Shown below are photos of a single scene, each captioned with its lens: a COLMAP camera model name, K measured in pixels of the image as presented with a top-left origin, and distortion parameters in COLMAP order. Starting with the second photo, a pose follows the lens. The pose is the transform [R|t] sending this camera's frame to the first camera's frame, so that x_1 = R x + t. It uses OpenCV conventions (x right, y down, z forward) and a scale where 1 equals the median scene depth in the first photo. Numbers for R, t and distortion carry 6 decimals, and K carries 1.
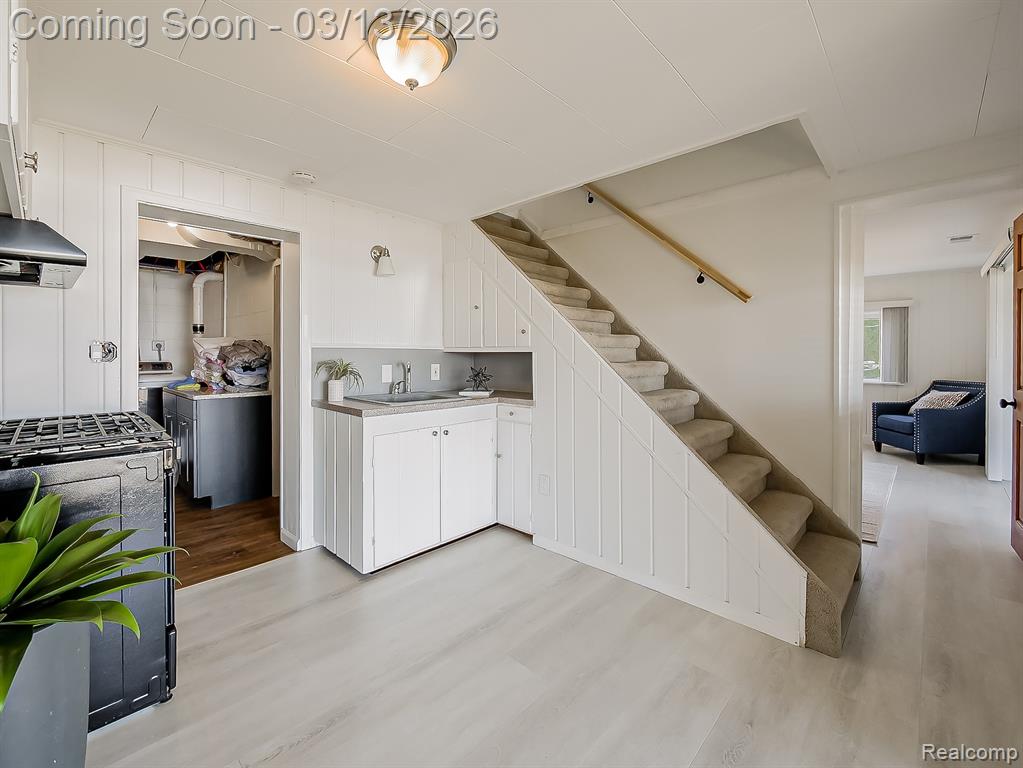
lens RADIAL K [[445.1, 0, 511.8], [0, 445.1, 358.8], [0, 0, 1]] dist [-0.002358, -0.000047]
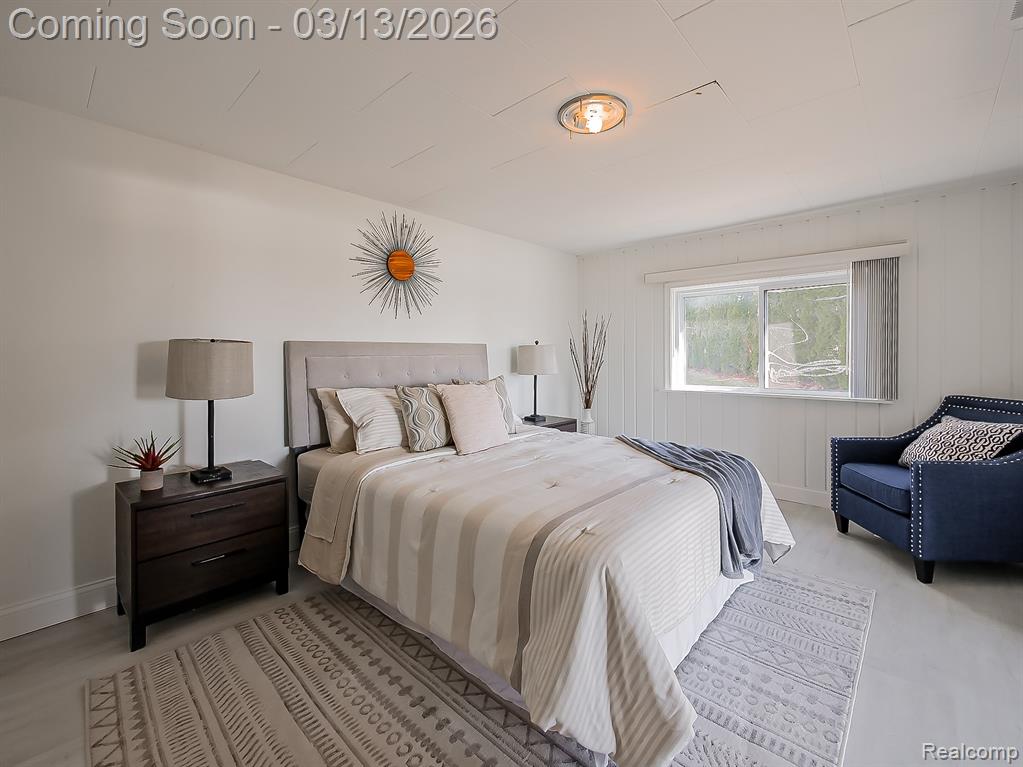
lens RADIAL K [[440.9, 0, 509.3], [0, 440.9, 362.5], [0, 0, 1]] dist [-0.005173, -0.000302]
pose [[0.999964, -0.006913, 0.004897, 0.412080], [0.006883, 0.999957, 0.006265, 0.002226], [-0.004940, -0.006231, 0.999968, 0.463865]]
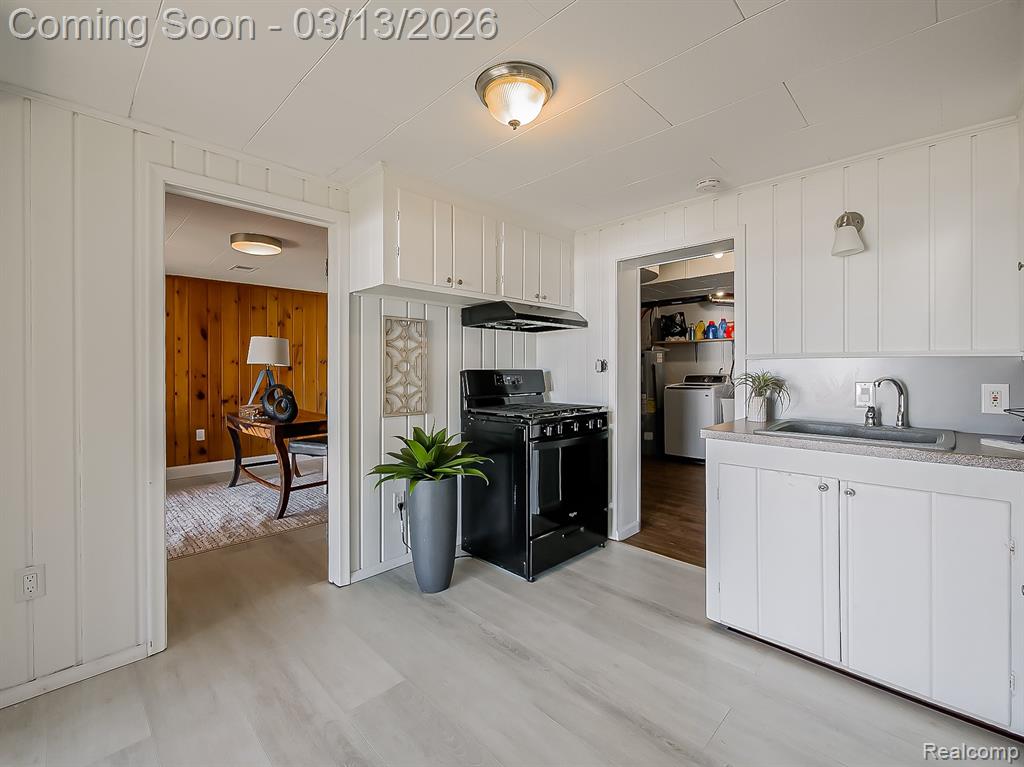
lens RADIAL K [[444.1, 0, 508.3], [0, 444.1, 377.1], [0, 0, 1]] dist [-0.001480, -0.000028]
pose [[-0.027710, 0.011017, -0.999555, 4.494525], [-0.004319, 0.999929, 0.011141, 0.013785], [0.999607, 0.004626, -0.027661, 5.149720]]
